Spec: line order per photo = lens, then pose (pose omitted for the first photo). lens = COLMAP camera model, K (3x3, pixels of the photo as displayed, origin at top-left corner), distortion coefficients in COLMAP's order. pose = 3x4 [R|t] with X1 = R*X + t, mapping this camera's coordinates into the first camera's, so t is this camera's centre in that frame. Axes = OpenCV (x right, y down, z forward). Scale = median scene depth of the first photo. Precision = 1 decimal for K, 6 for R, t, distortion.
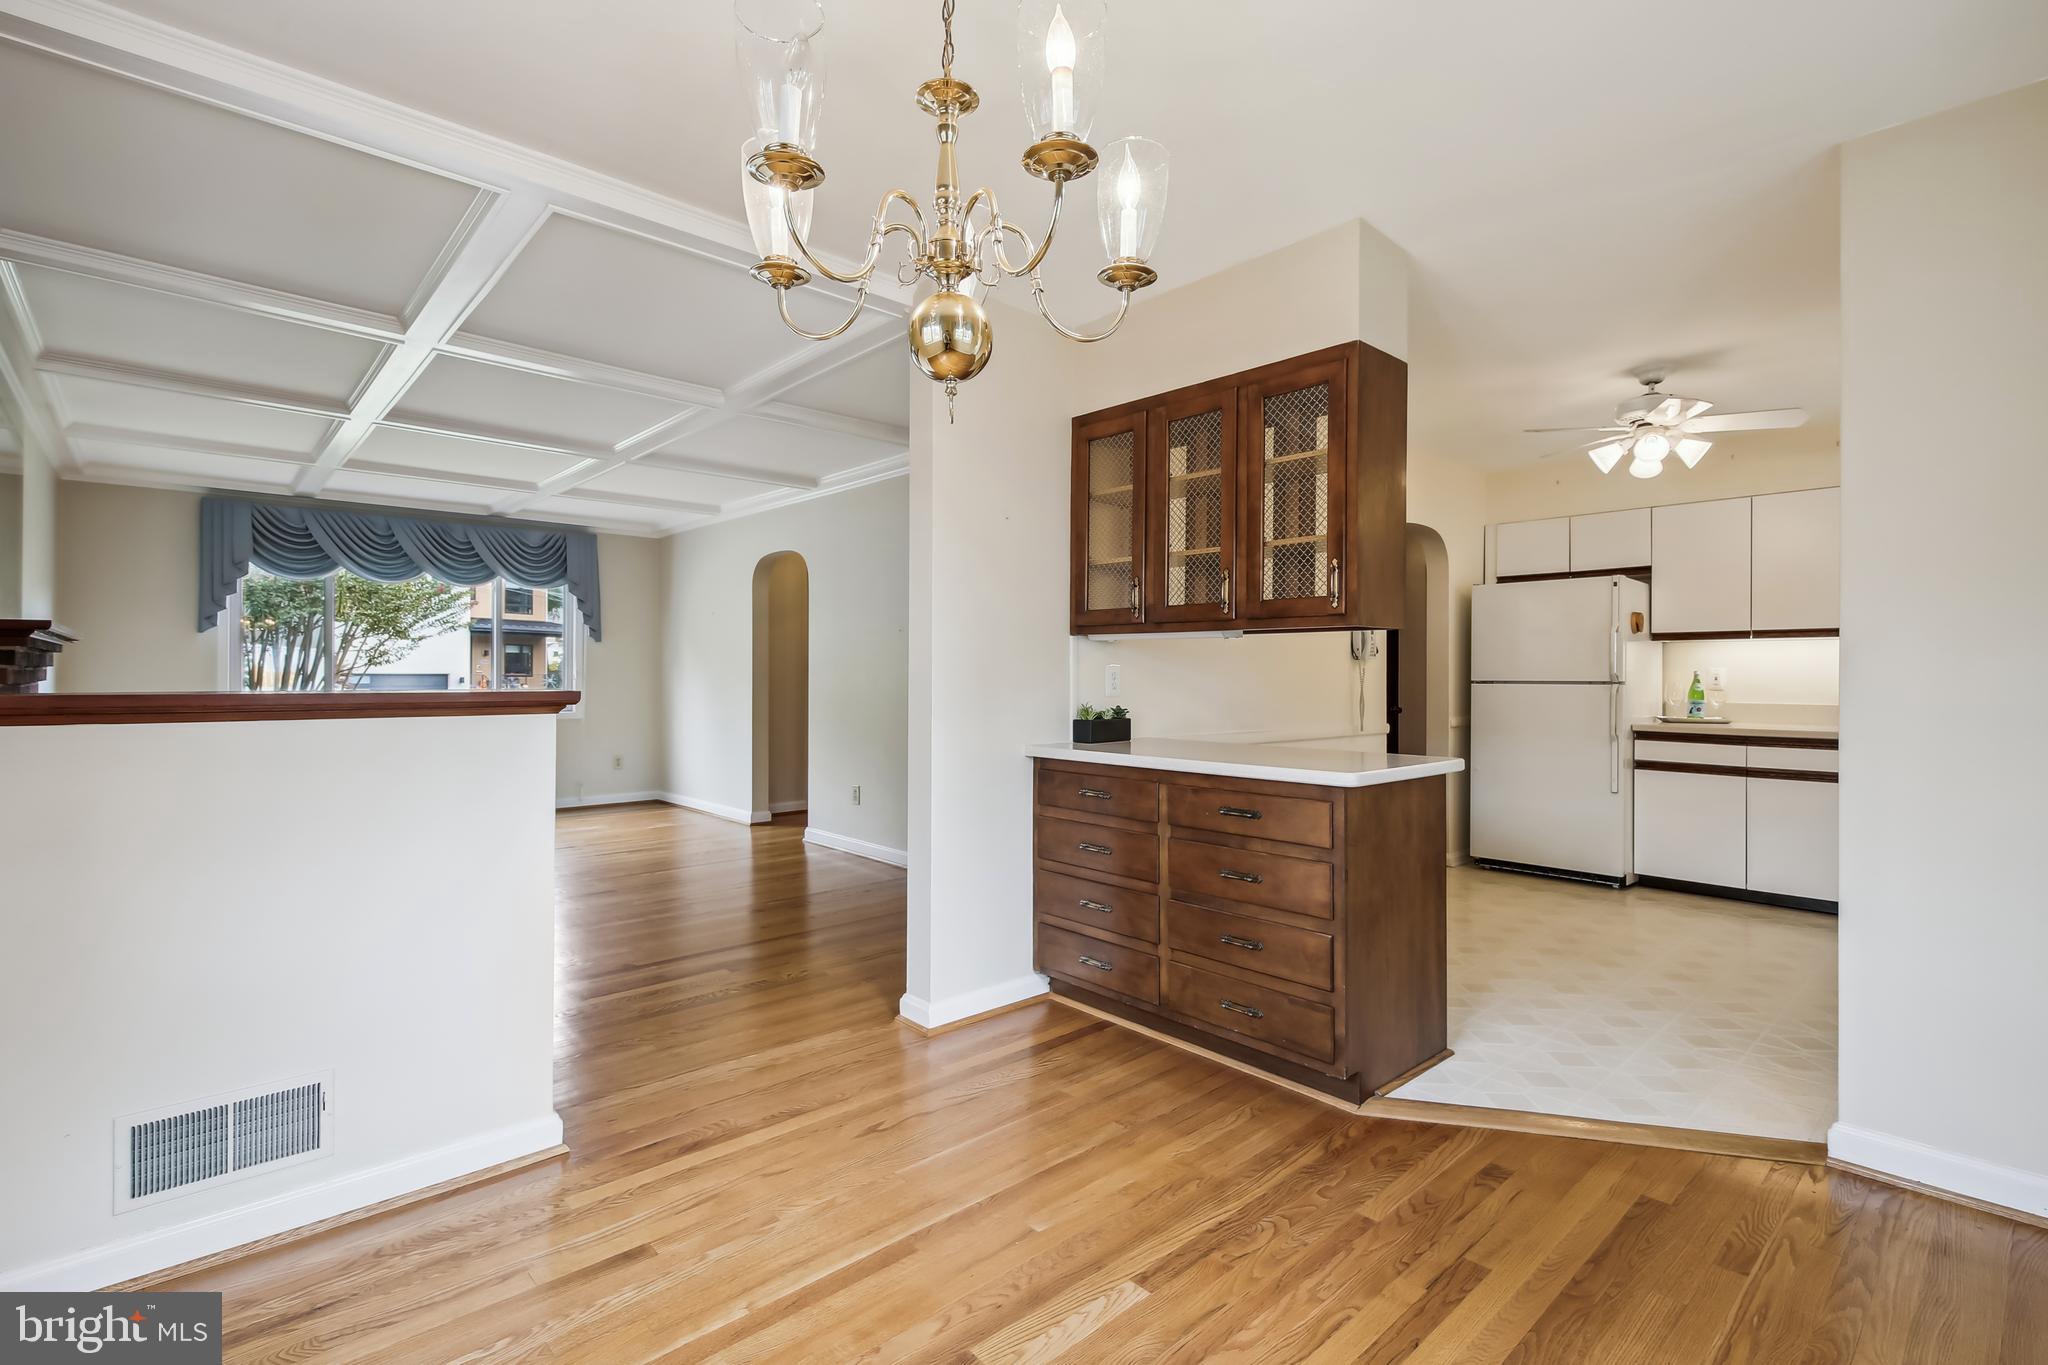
lens RADIAL K [[962.4, 0, 1024.3], [0, 962.4, 670.3], [0, 0, 1]] dist [-0.017595, 0.000065]
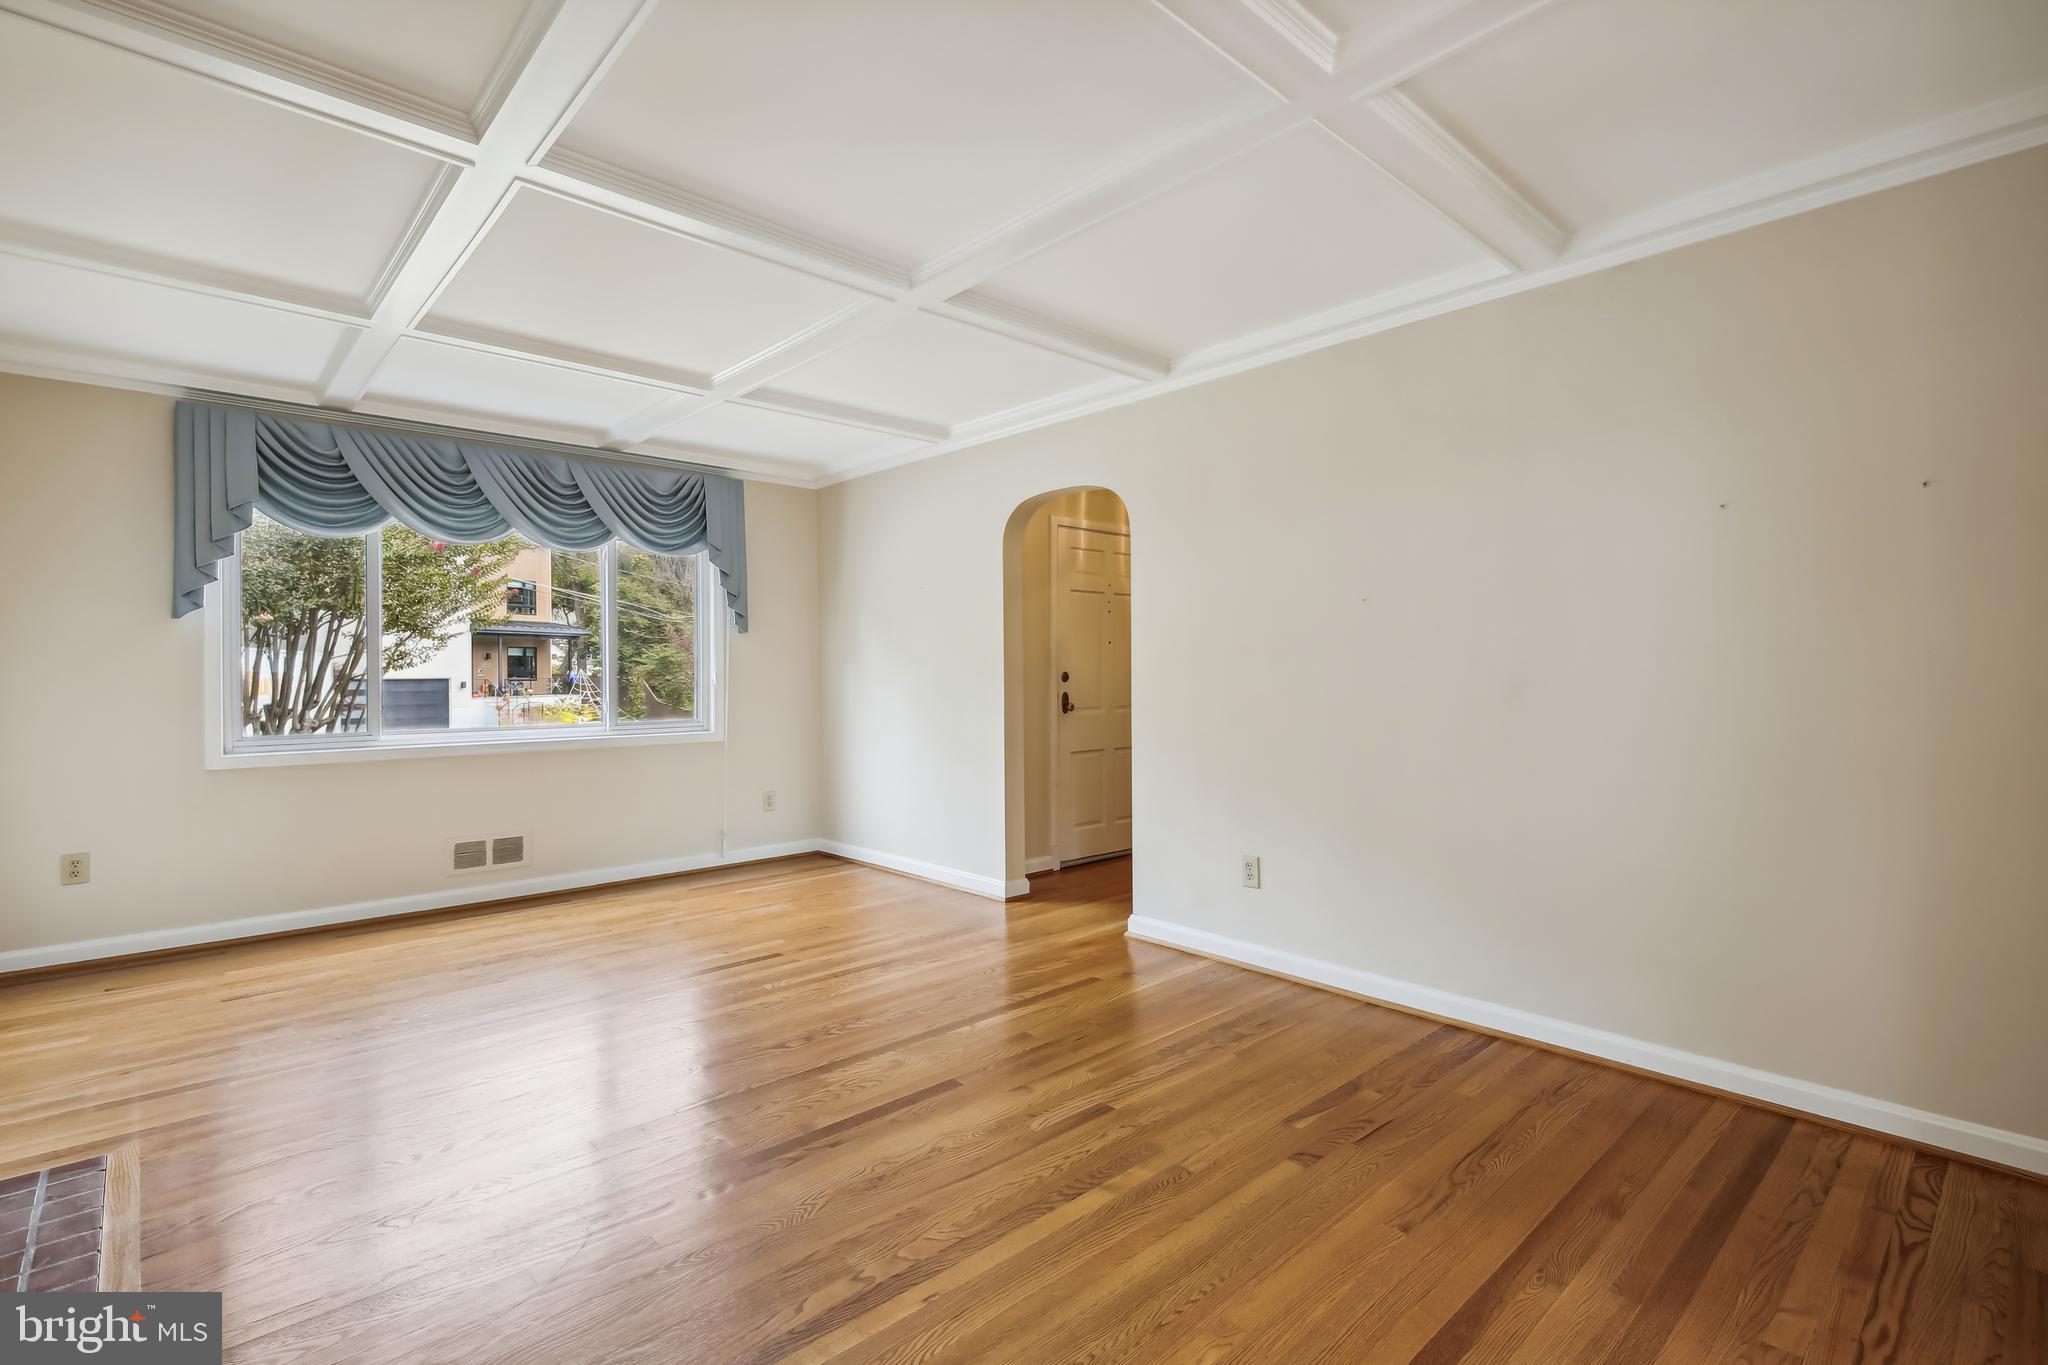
lens RADIAL K [[930.4, 0, 969.7], [0, 930.4, 673.3], [0, 0, 1]] dist [-0.000517, -0.000133]
pose [[0.999868, -0.009032, -0.013537, -0.293012], [0.009084, 0.999952, 0.003779, -0.000425], [0.013502, -0.003902, 0.999901, 0.343075]]
